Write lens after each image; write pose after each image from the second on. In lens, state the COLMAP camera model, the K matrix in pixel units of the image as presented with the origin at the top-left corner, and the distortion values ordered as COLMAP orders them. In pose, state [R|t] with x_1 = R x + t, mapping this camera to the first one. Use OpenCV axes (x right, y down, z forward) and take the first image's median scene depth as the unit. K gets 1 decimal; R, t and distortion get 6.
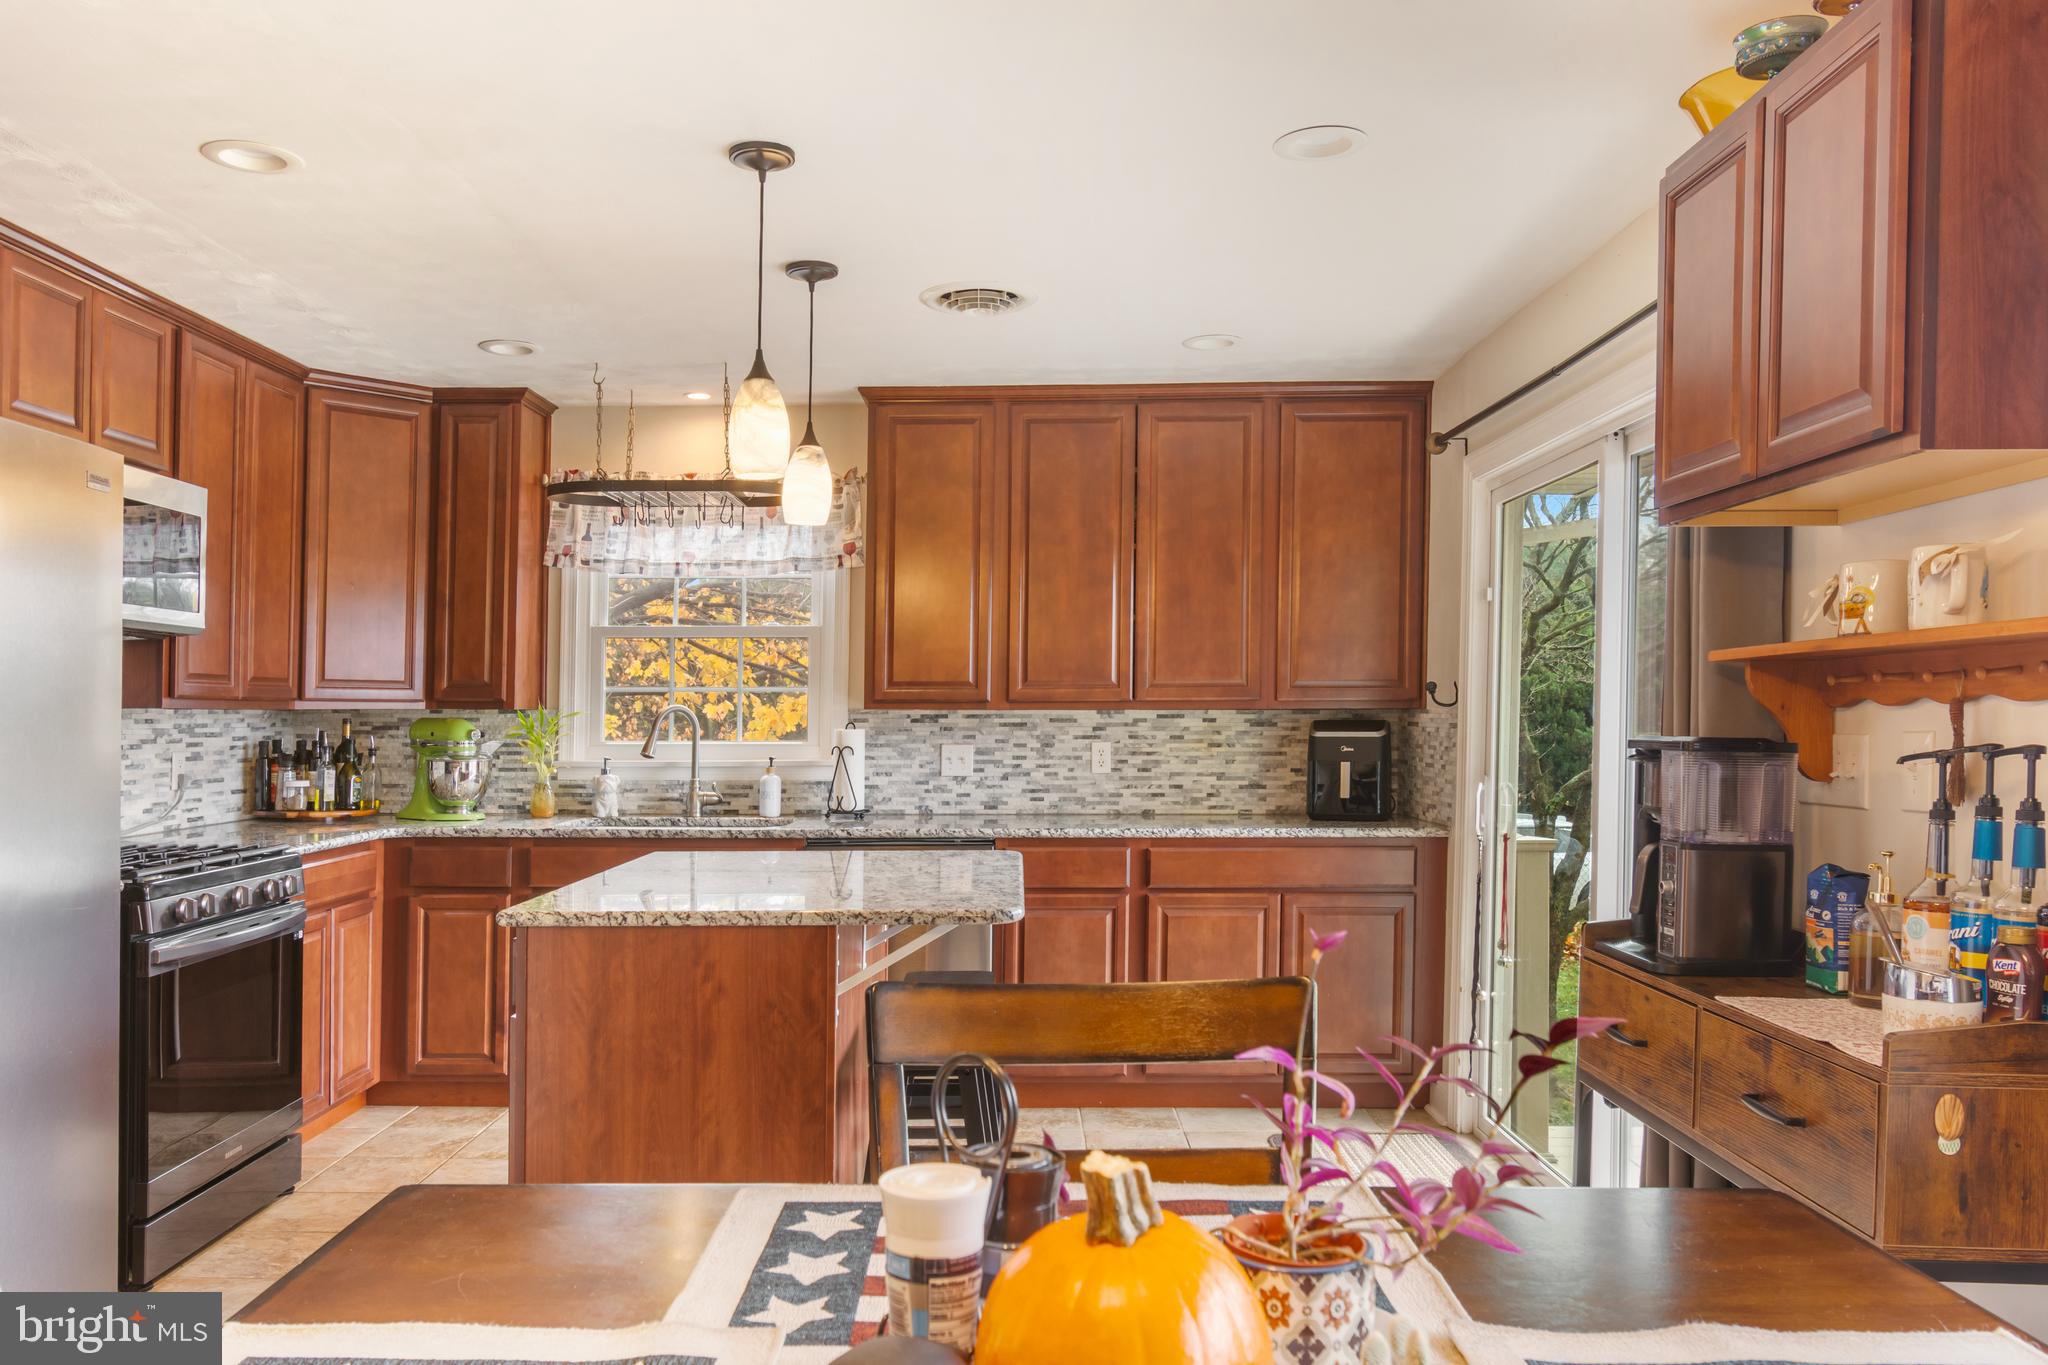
lens RADIAL K [[1486.8, 0, 1022.3], [0, 1486.8, 698.4], [0, 0, 1]] dist [-0.008655, -0.002719]
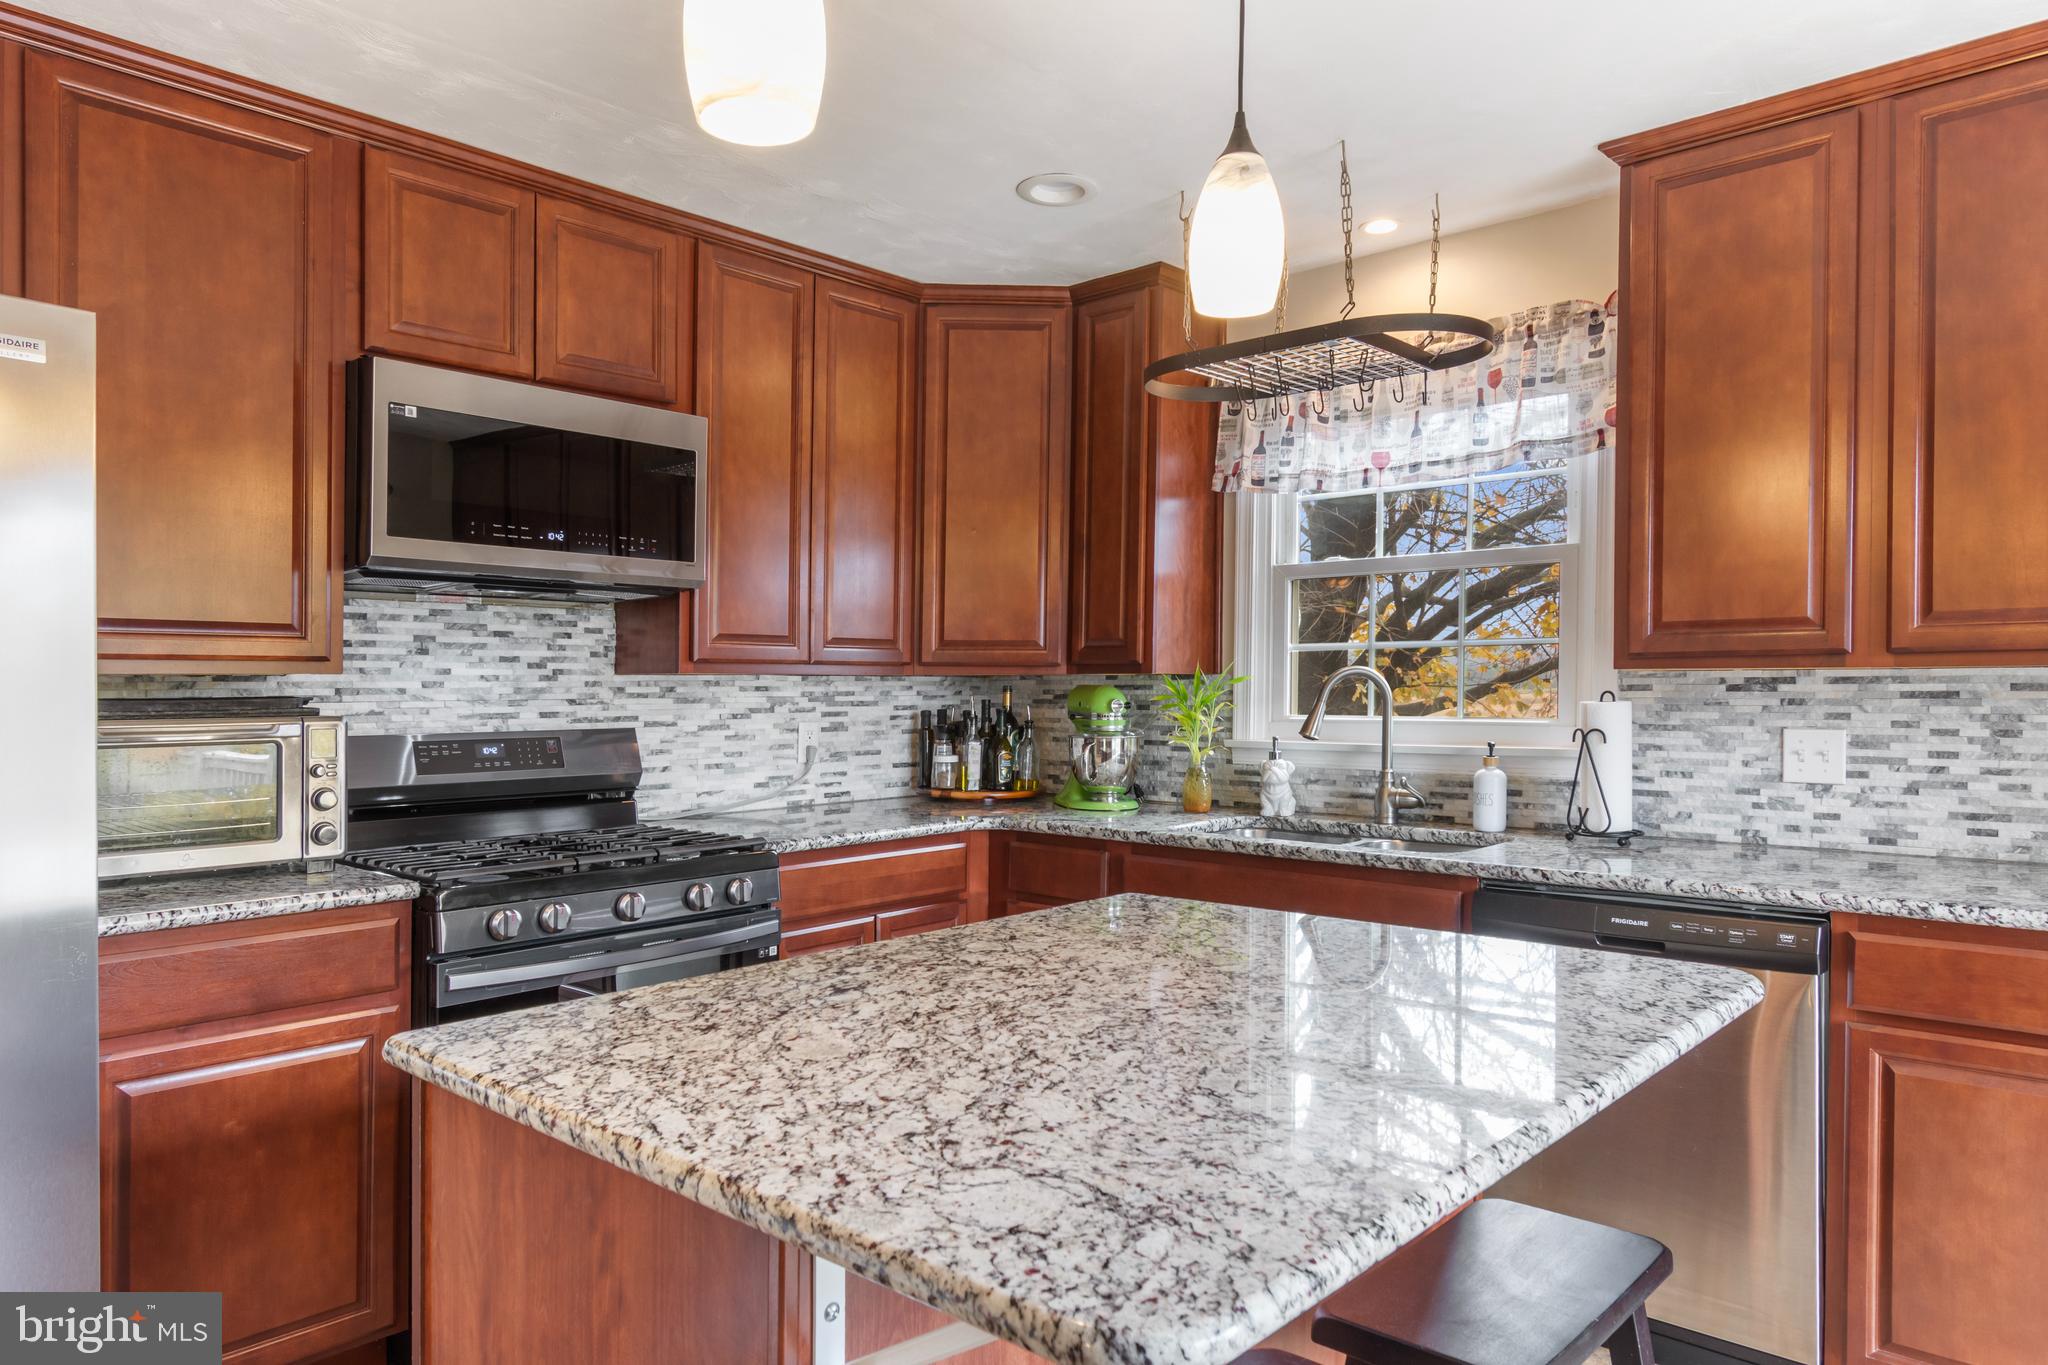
lens RADIAL K [[1327.0, 0, 1023.5], [0, 1327.0, 679.0], [0, 0, 1]] dist [0.000654, -0.000314]
pose [[0.742094, -0.005225, -0.670275, 0.077581], [0.009464, 0.999952, 0.002684, 0.007452], [0.670229, -0.008335, 0.742108, 0.421115]]
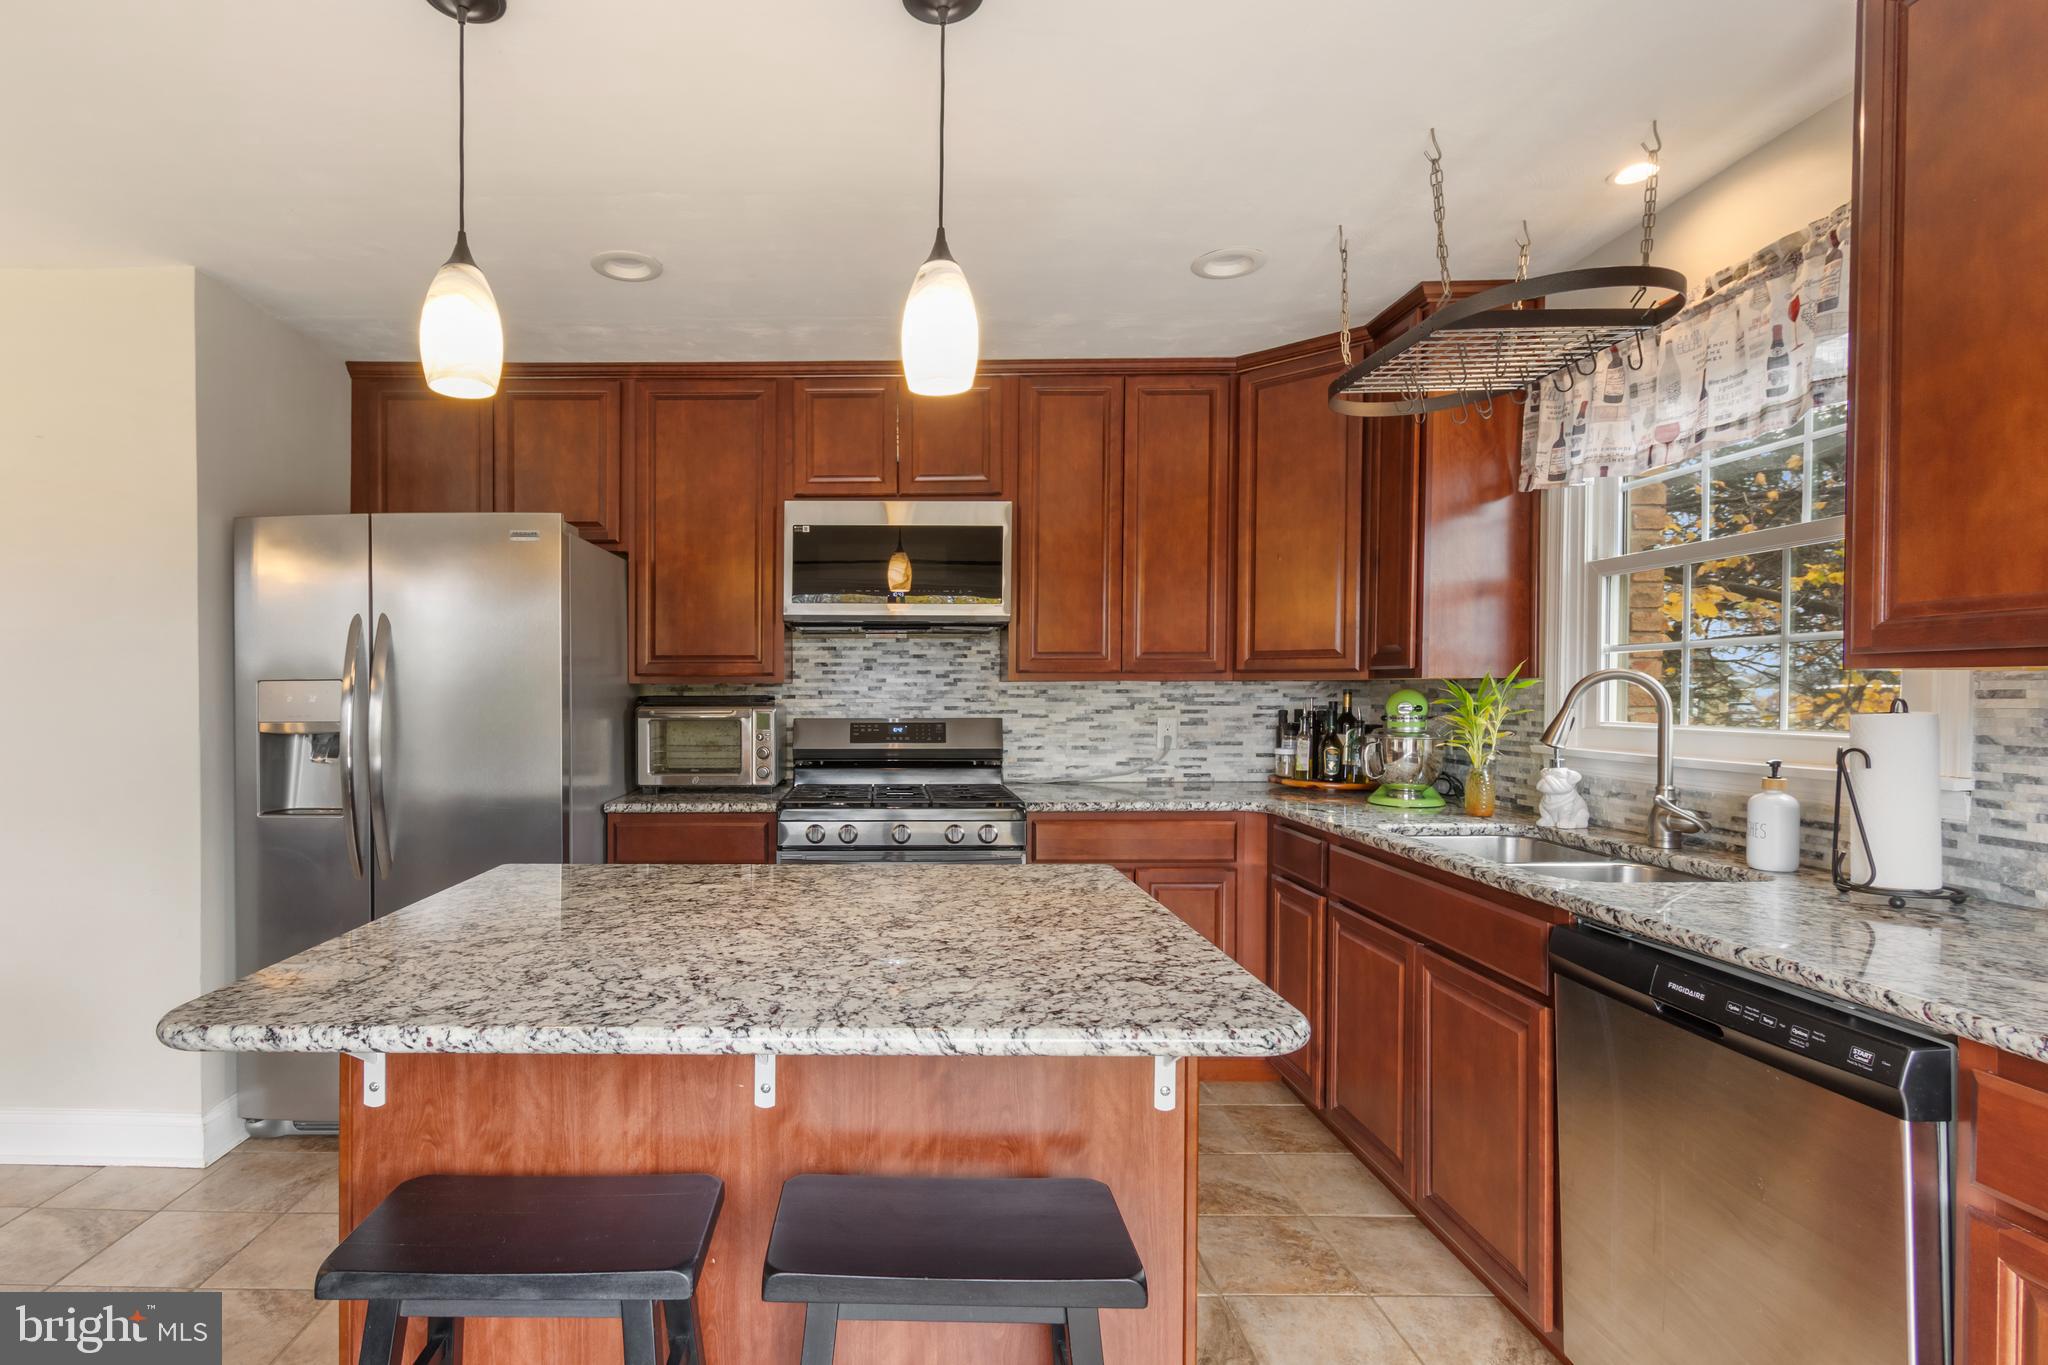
lens RADIAL K [[1047.8, 0, 1022.4], [0, 1047.8, 678.3], [0, 0, 1]] dist [0.001399, 0.002388]
pose [[-0.013474, -0.009482, -0.999864, 0.239851], [0.012342, 0.999877, -0.009648, 0.010116], [0.999833, -0.012471, -0.013356, 0.778522]]
